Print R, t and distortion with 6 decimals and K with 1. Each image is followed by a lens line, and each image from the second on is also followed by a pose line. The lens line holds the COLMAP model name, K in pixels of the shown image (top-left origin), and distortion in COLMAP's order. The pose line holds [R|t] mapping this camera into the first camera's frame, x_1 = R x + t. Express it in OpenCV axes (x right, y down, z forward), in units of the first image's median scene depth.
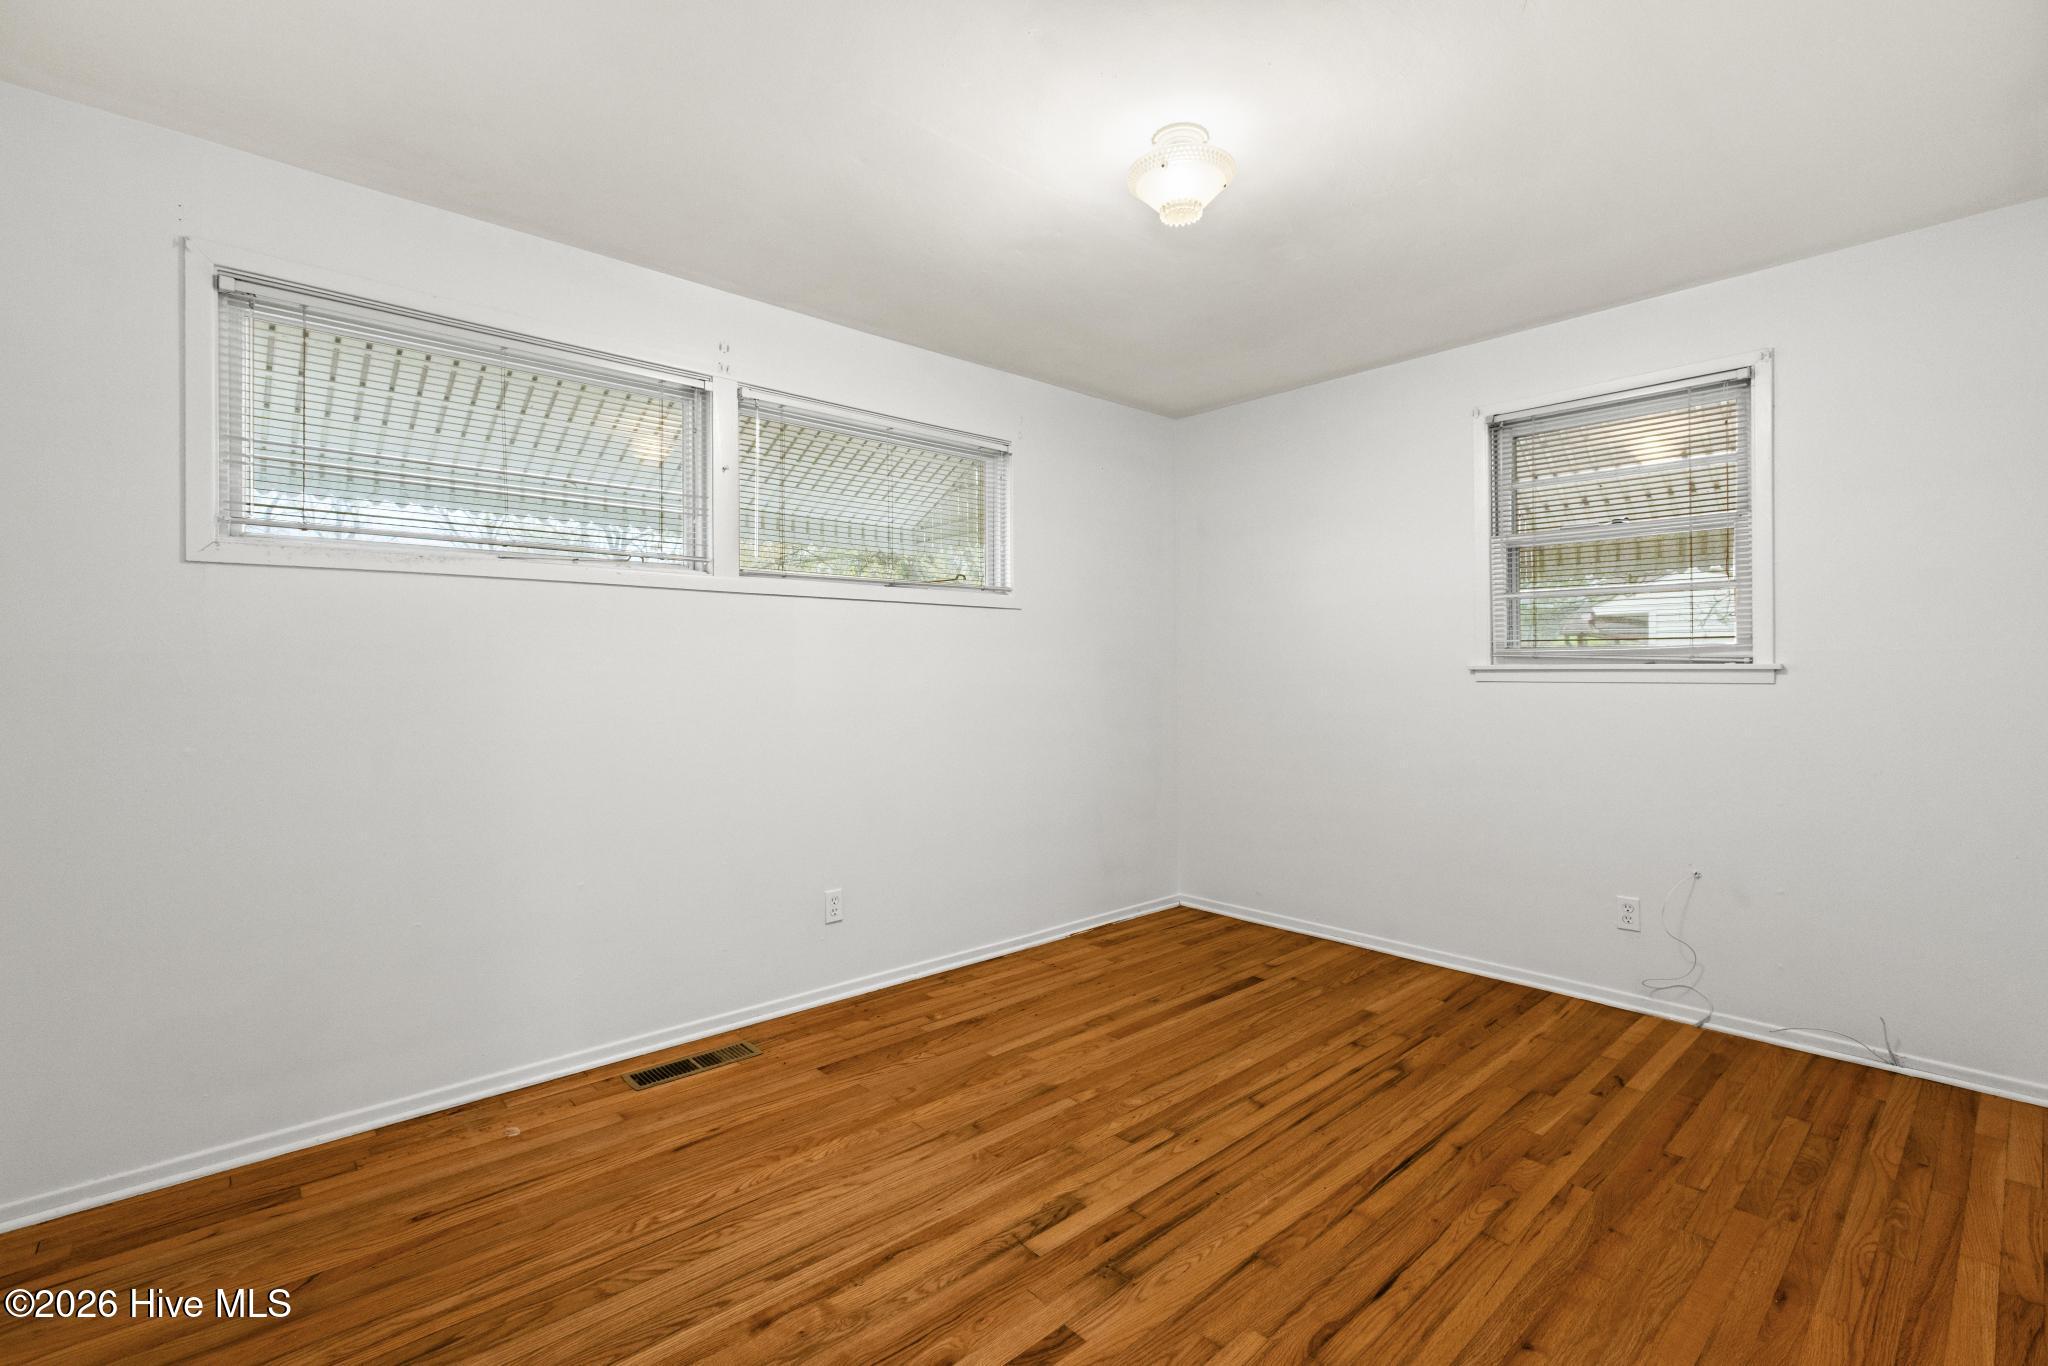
lens RADIAL K [[918.9, 0, 1014.8], [0, 918.9, 670.9], [0, 0, 1]] dist [0.001400, 0.001394]
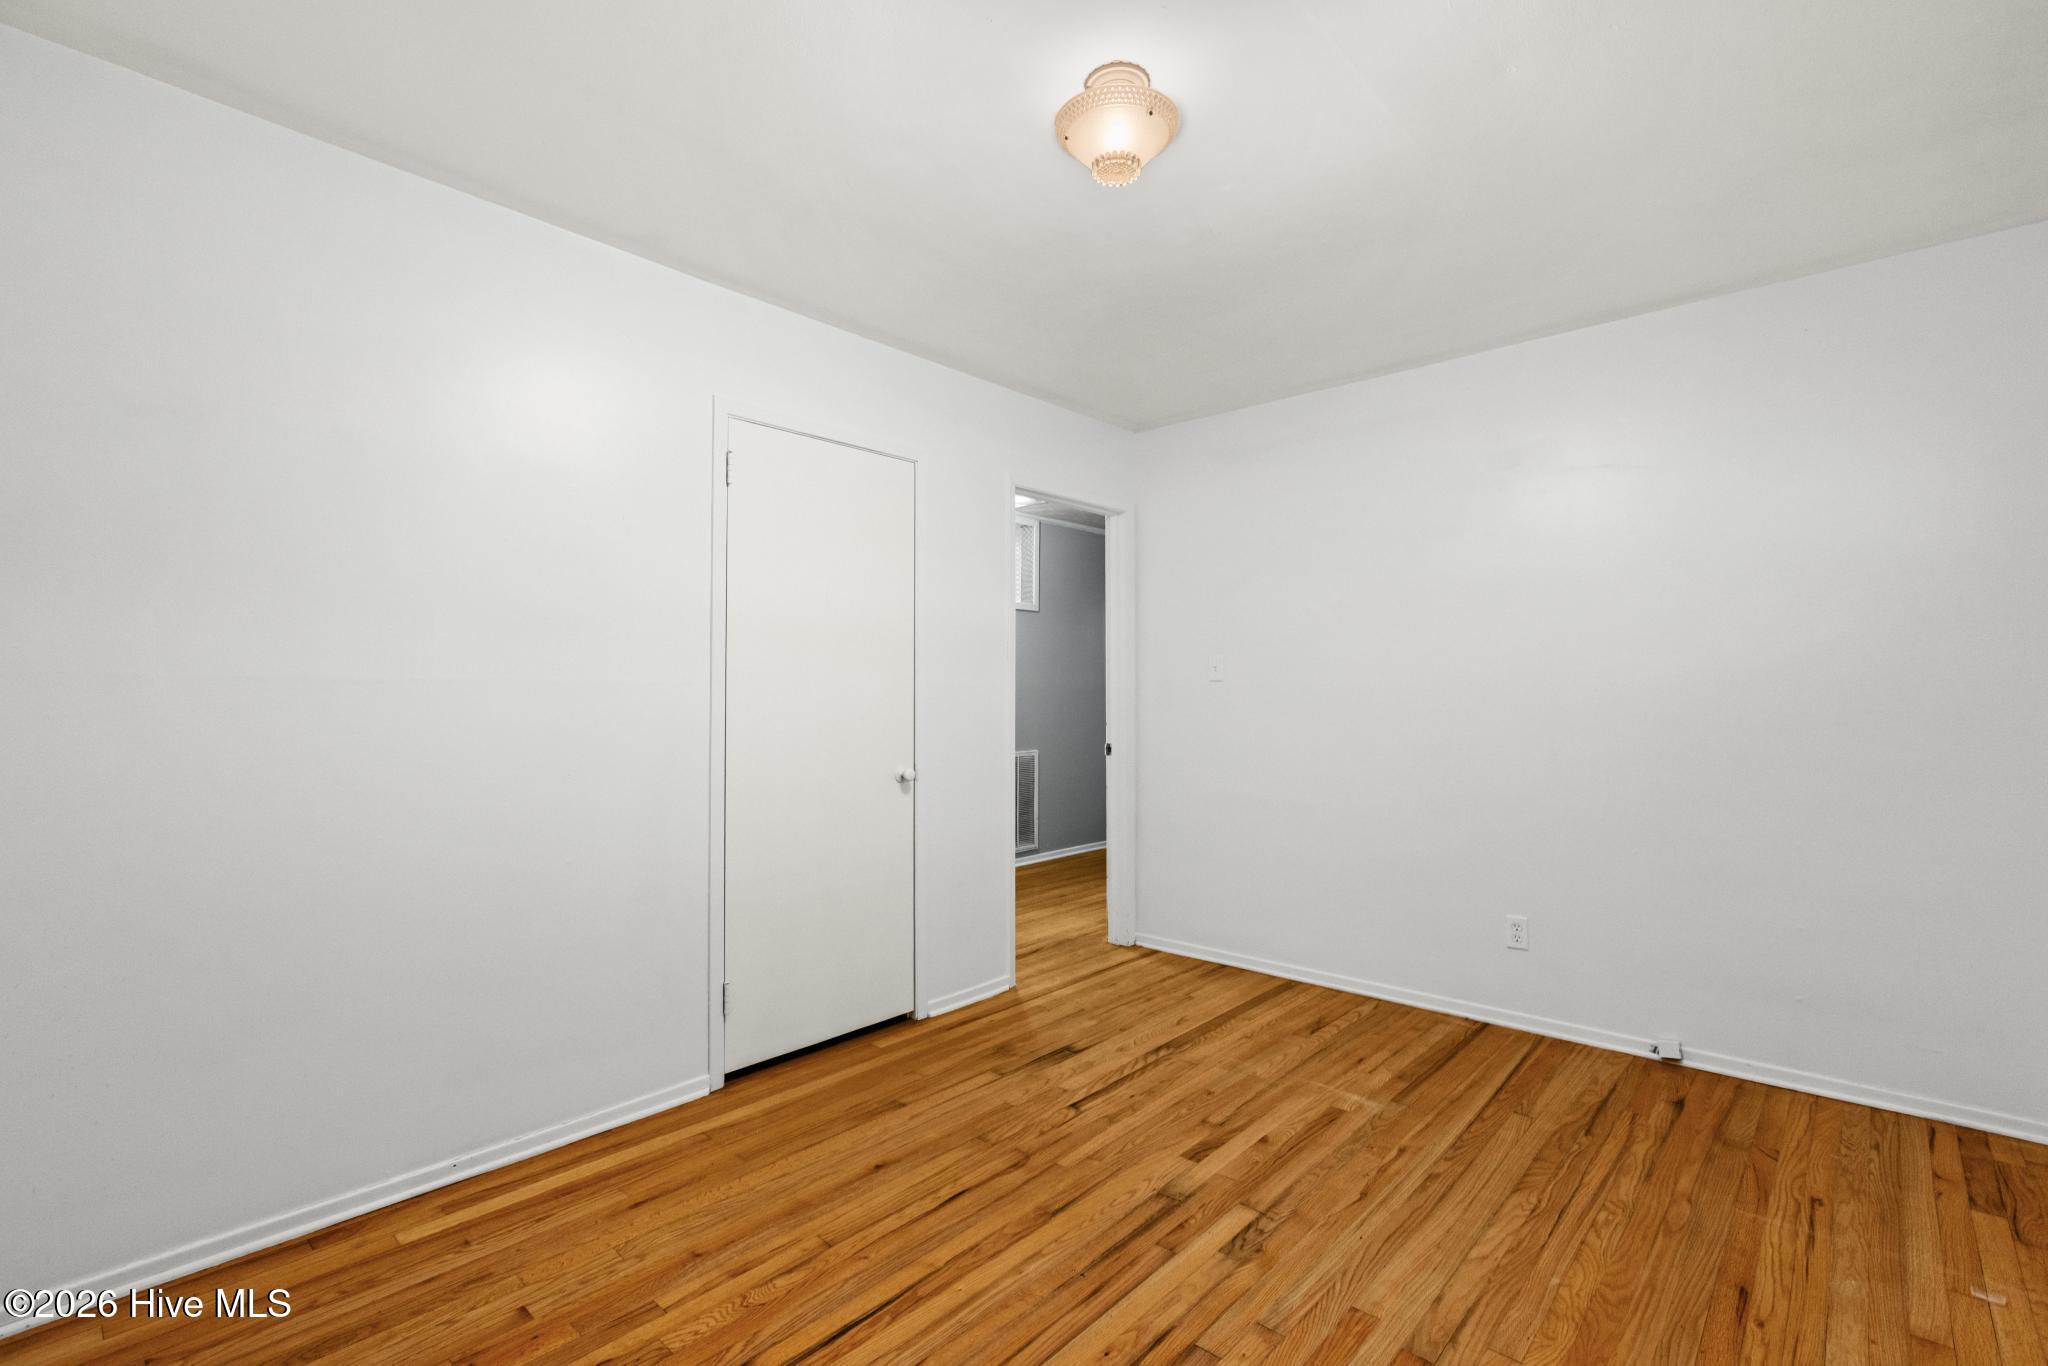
lens RADIAL K [[918.9, 0, 1019.0], [0, 918.9, 684.2], [0, 0, 1]] dist [0.001400, 0.001394]
pose [[-0.994323, 0.003099, -0.106354, 0.401284], [0.004185, 0.999941, -0.009984, -0.002789], [0.106317, -0.010373, -0.994278, 2.019648]]
